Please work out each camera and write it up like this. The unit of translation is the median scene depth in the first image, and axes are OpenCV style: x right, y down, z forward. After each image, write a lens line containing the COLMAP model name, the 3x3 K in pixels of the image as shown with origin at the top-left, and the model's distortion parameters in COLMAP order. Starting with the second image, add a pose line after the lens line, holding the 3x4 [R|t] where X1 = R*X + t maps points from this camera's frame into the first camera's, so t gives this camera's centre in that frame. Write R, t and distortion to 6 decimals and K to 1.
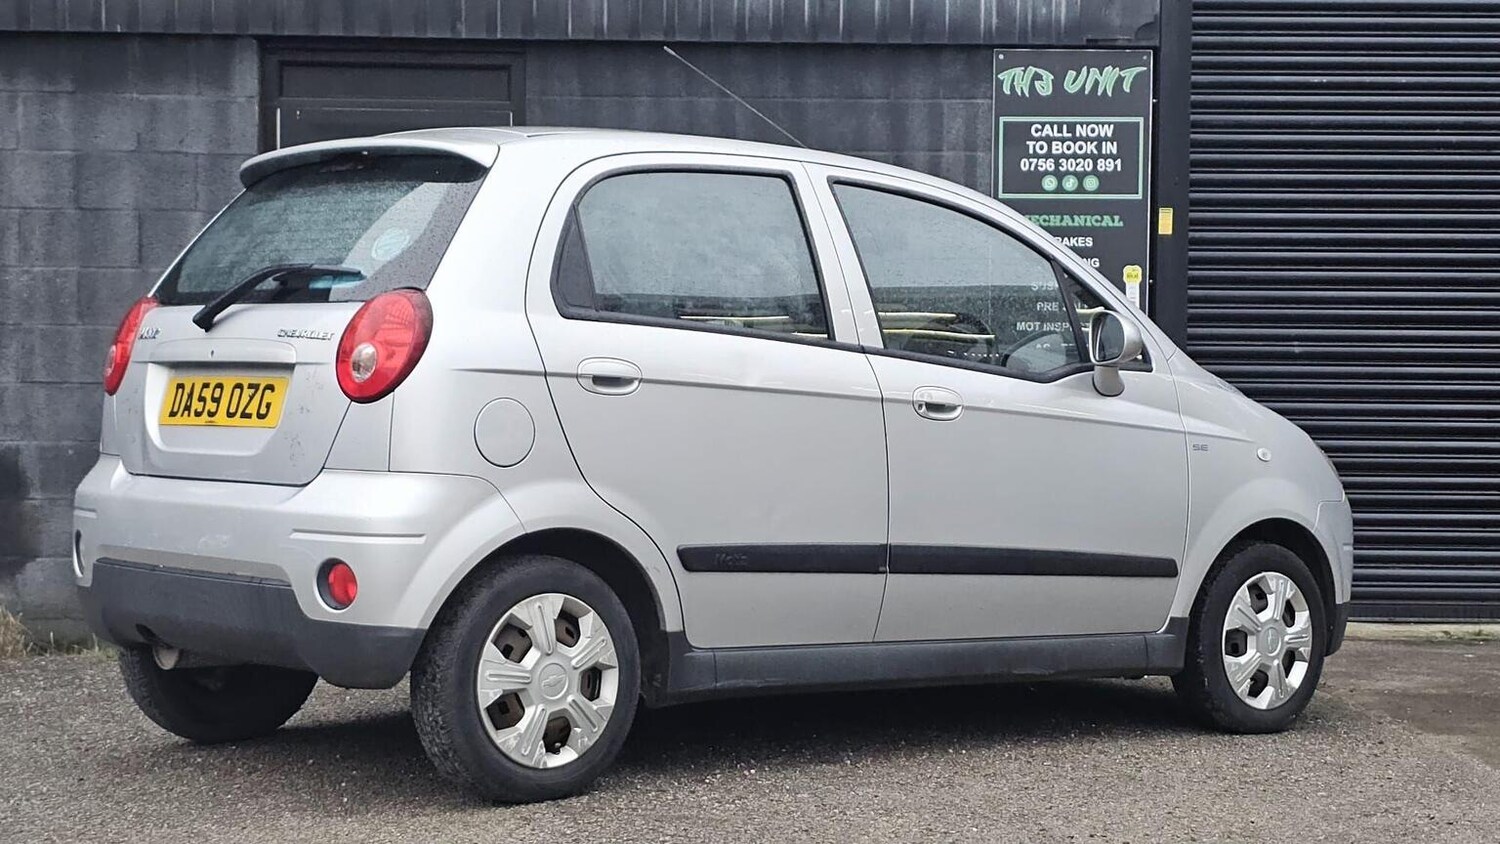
lens RADIAL K [[2686.2, 0, 783.0], [0, 2686.2, 420.7], [0, 0, 1]] dist [0.215327, -1.145757]
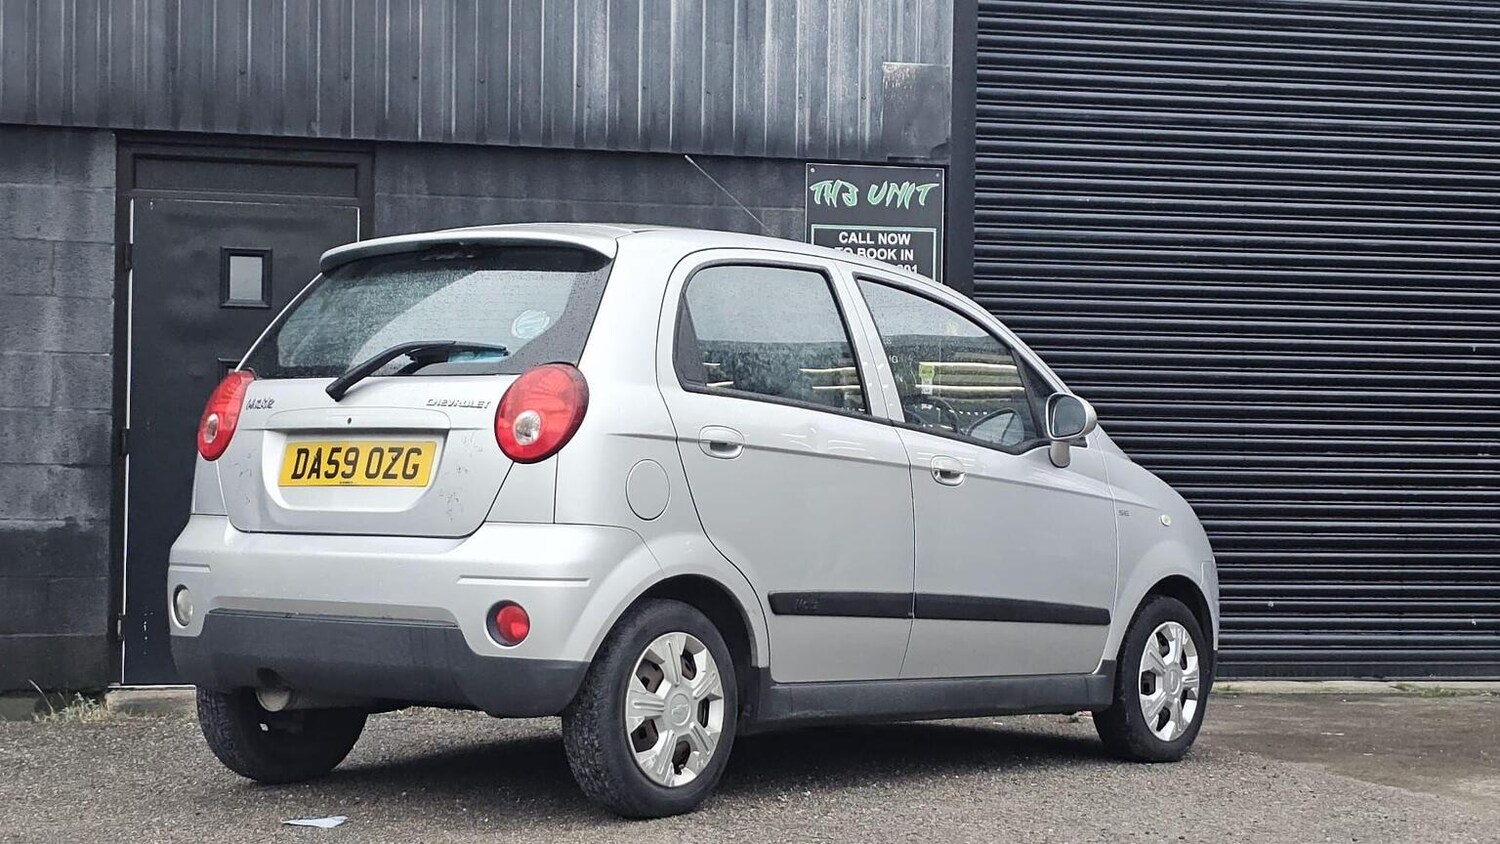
lens RADIAL K [[2676.1, 0, 814.7], [0, 2676.1, 422.2], [0, 0, 1]] dist [0.225304, -1.157790]
pose [[0.977785, 0.008284, 0.209446, -0.217216], [-0.000130, 0.999243, -0.038914, 0.015899], [-0.209610, 0.038023, 0.977046, -0.099504]]
